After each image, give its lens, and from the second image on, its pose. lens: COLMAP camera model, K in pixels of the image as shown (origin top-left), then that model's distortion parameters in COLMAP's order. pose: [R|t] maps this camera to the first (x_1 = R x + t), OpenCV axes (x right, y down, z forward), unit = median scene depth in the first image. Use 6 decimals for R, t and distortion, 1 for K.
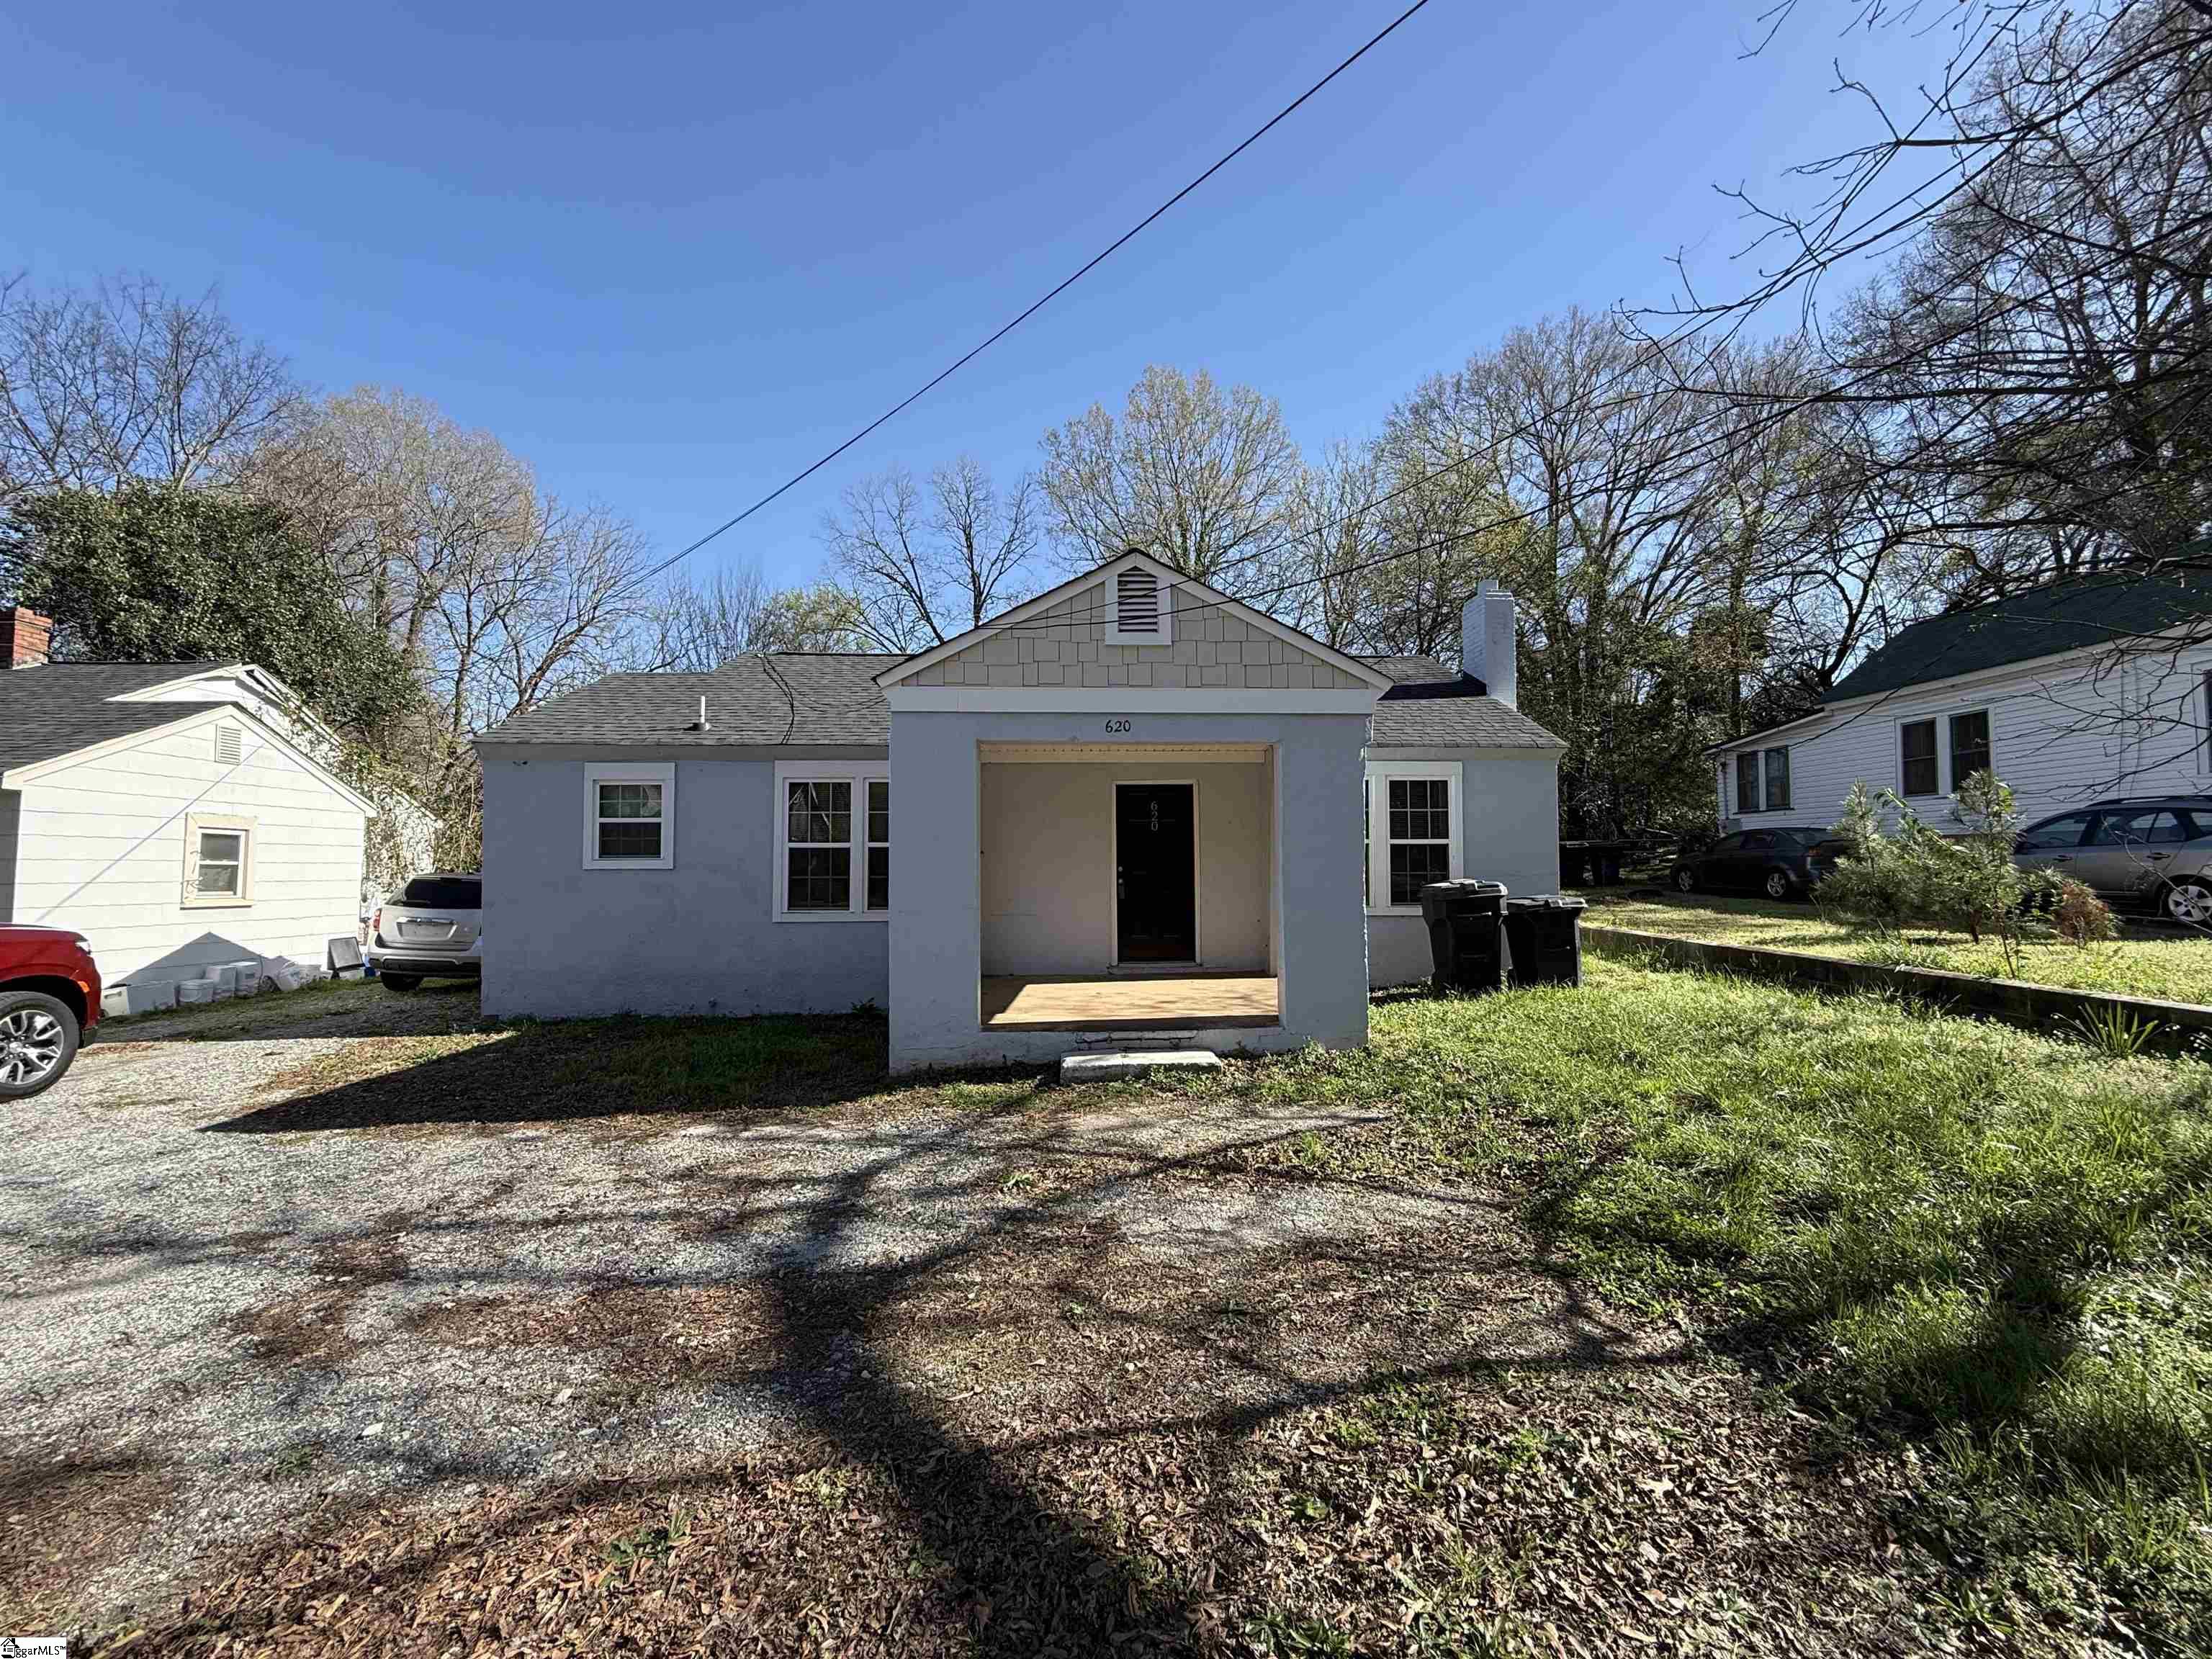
lens RADIAL K [[879.3, 0, 1103.3], [0, 879.3, 829.8], [0, 0, 1]] dist [-0.002762, 0.000318]
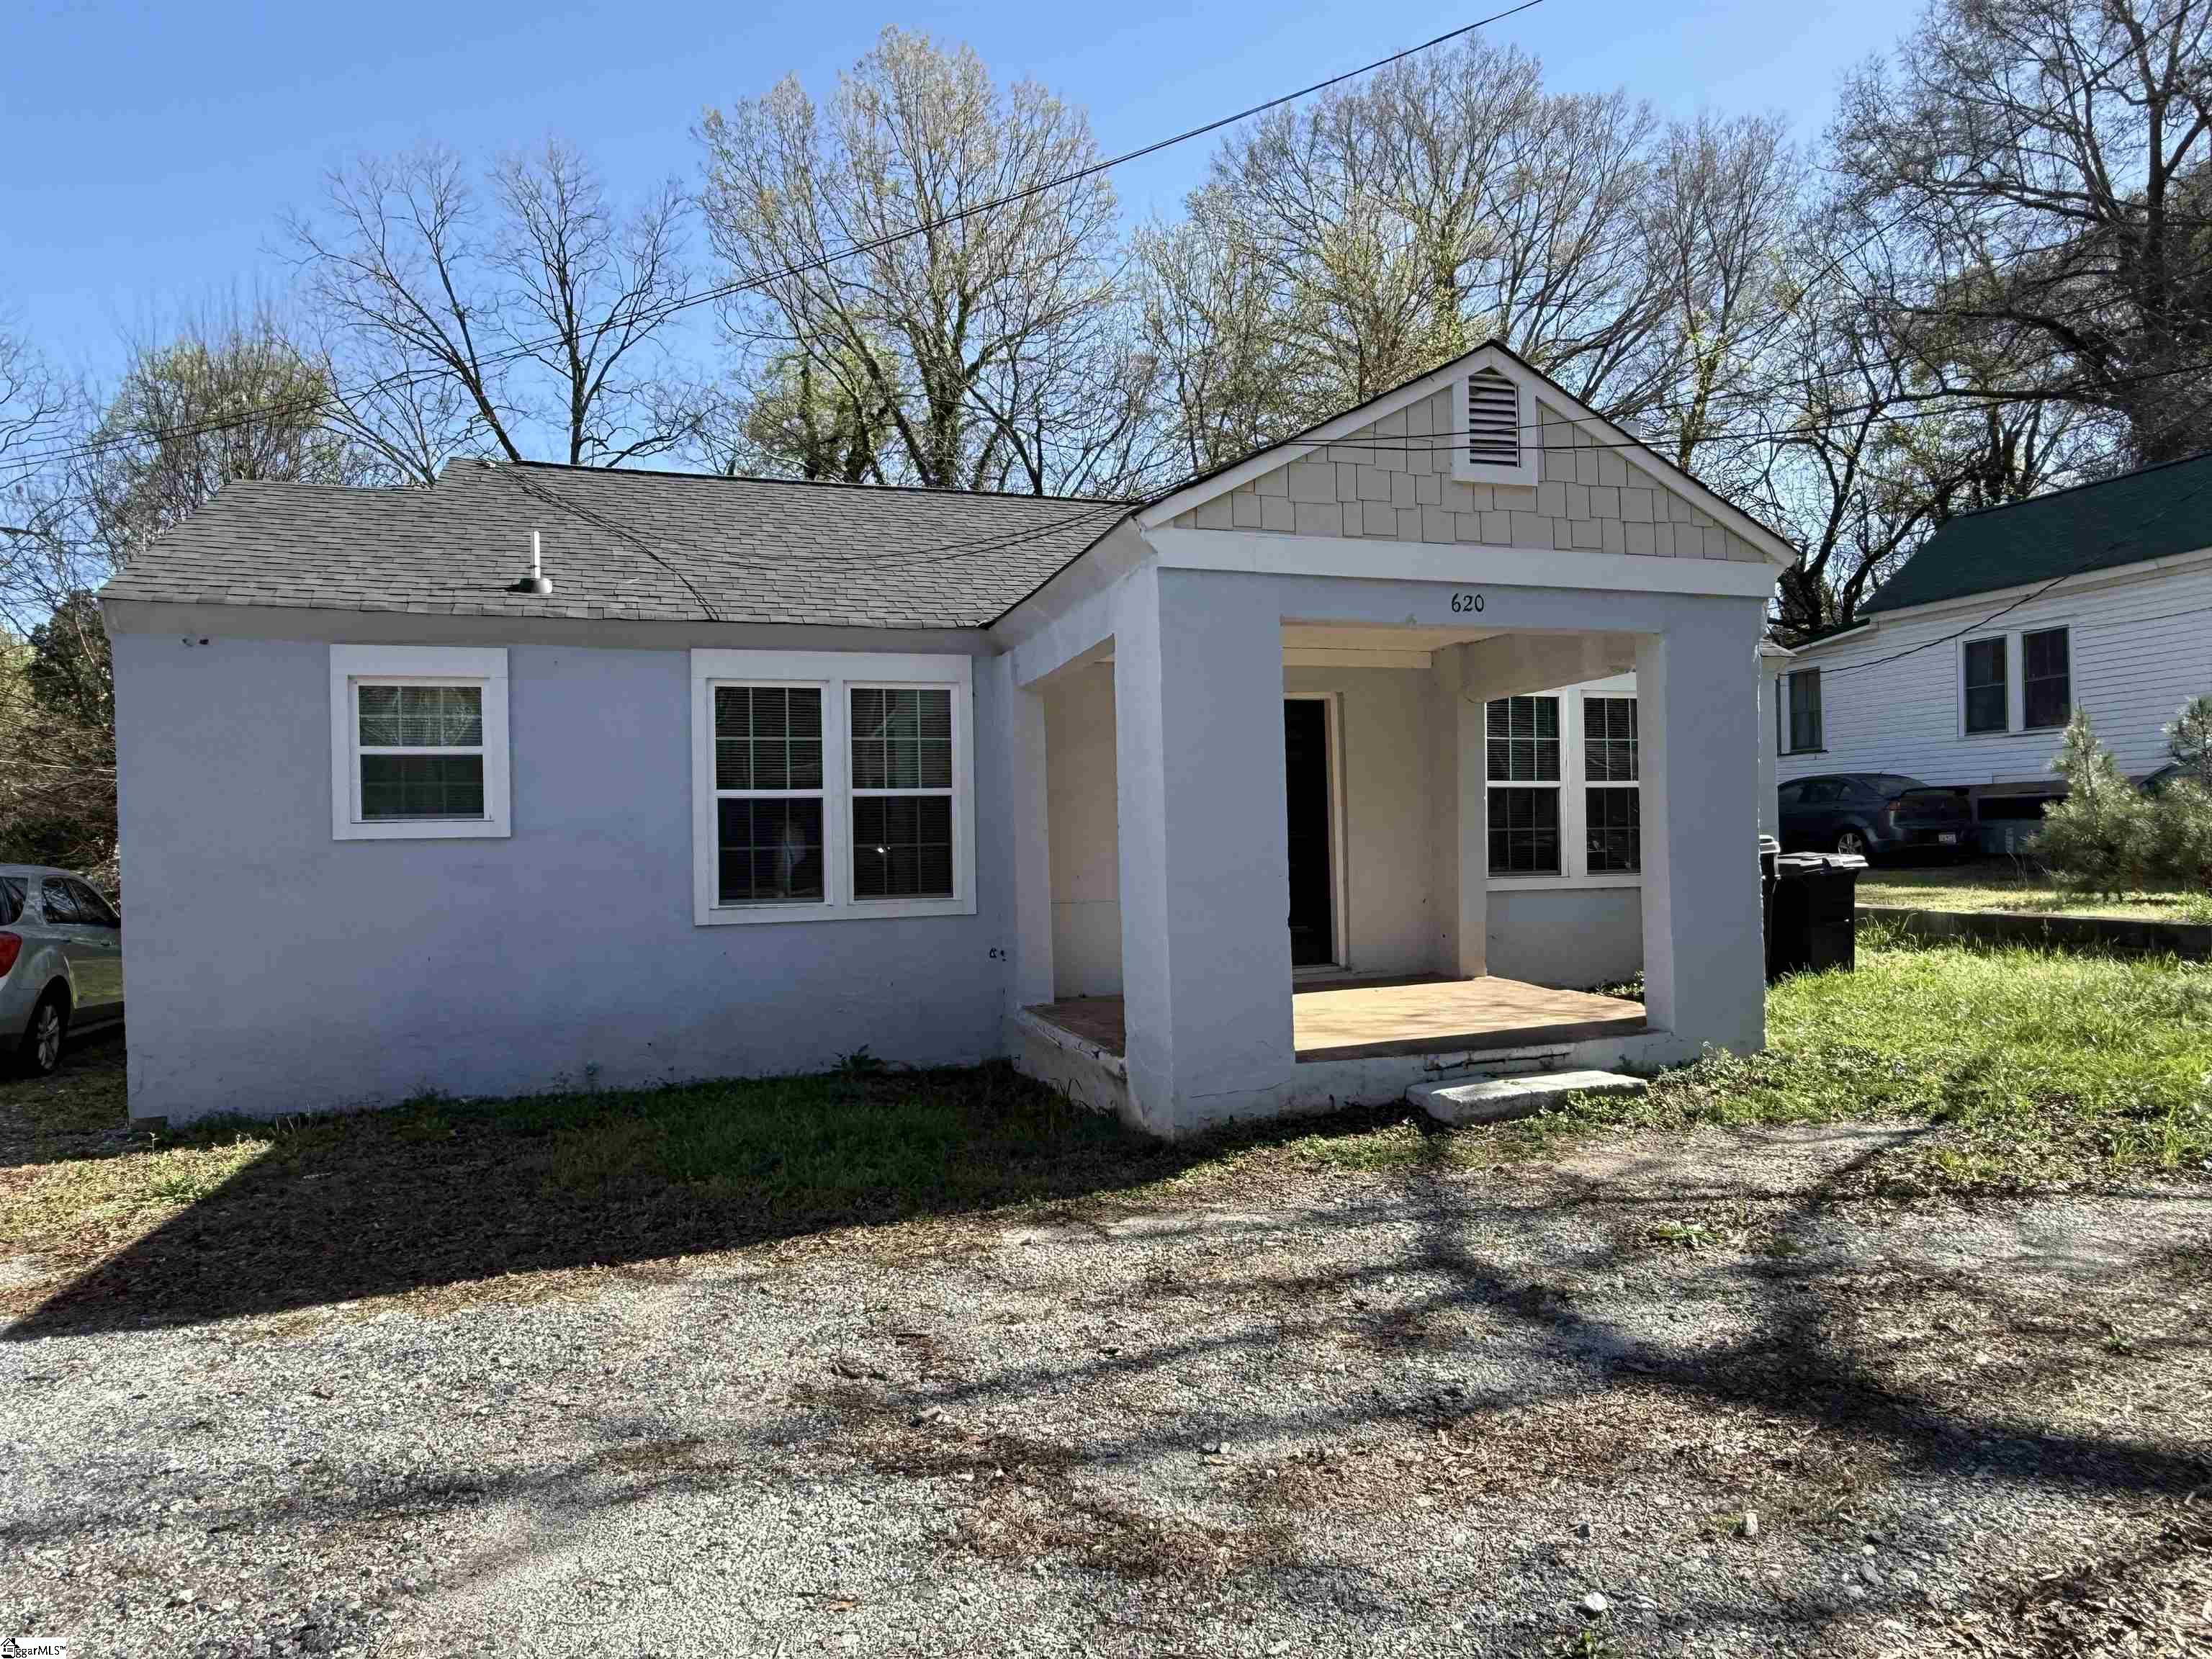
lens RADIAL K [[1407.3, 0, 1113.1], [0, 1407.3, 833.3], [0, 0, 1]] dist [-0.002920, 0.000564]
pose [[0.957263, -0.014179, 0.288871, -0.374466], [0.005767, 0.999535, 0.029952, 0.017029], [-0.289161, -0.027006, 0.956899, 0.025317]]
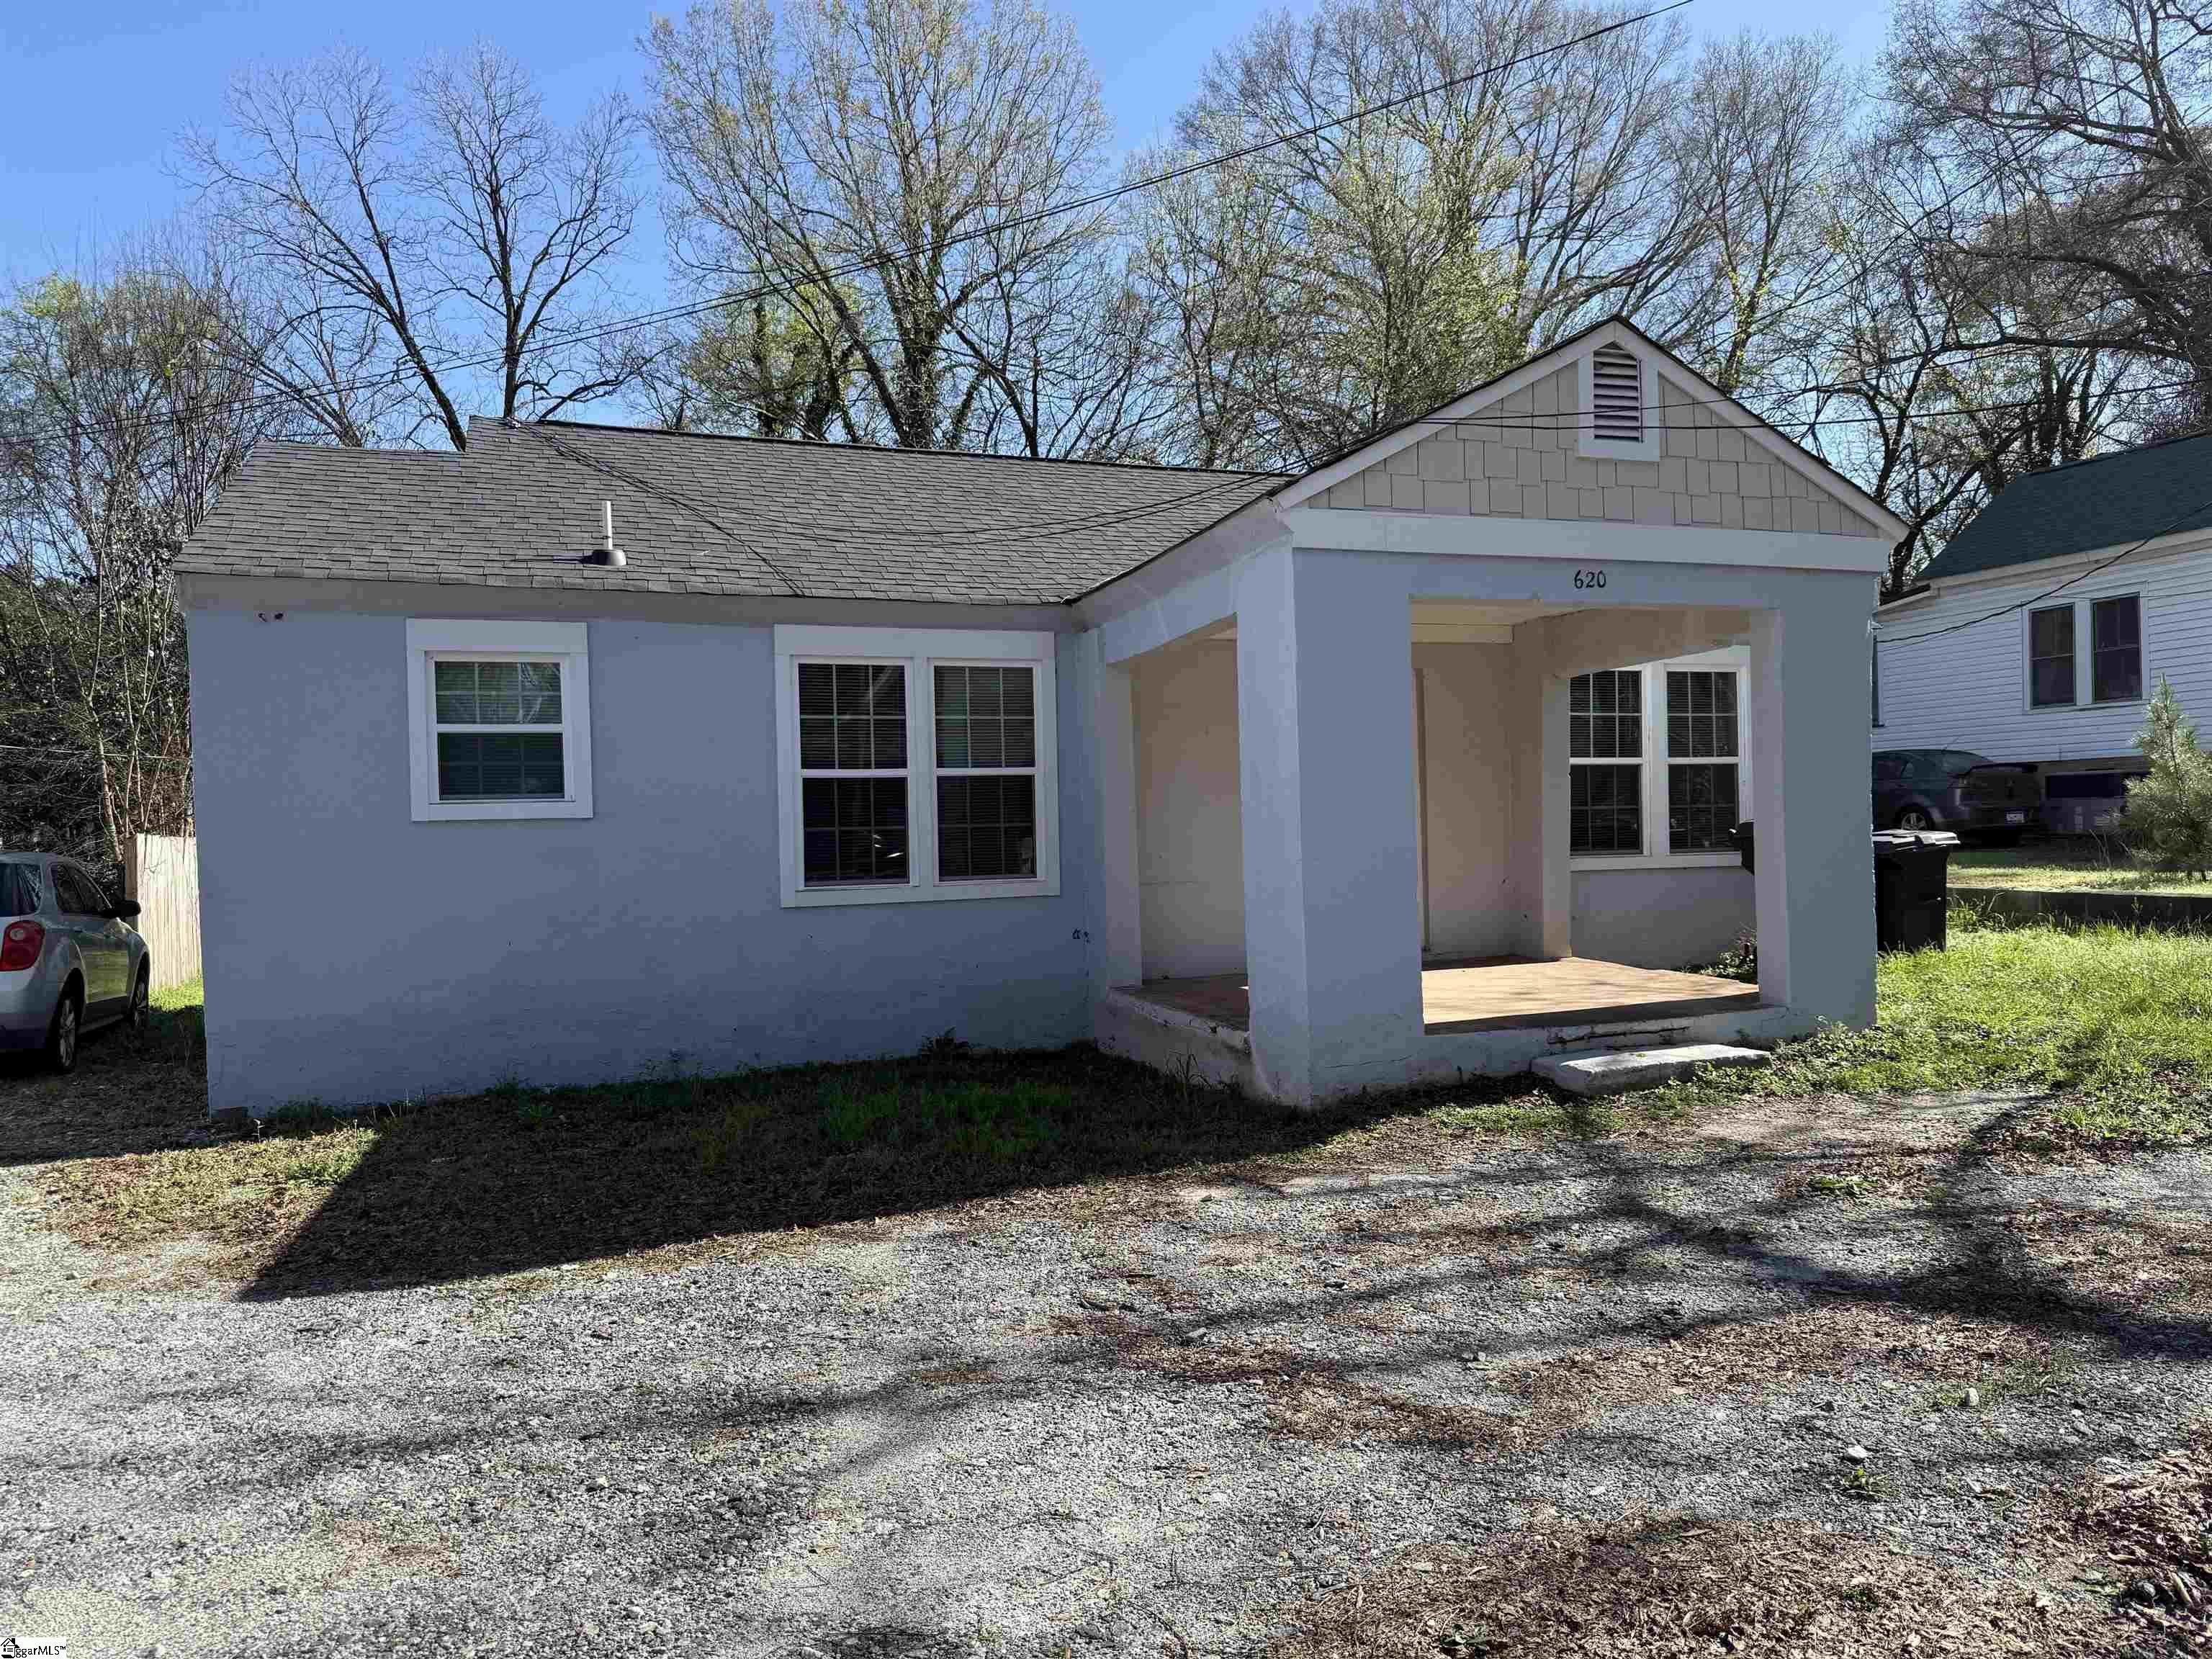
lens RADIAL K [[1539.9, 0, 1125.5], [0, 1539.9, 842.0], [0, 0, 1]] dist [0.078933, -0.119969]
pose [[0.948224, -0.022642, 0.316793, -0.474303], [0.008831, 0.998949, 0.044966, 0.018687], [-0.317479, -0.039840, 0.947428, -0.020962]]
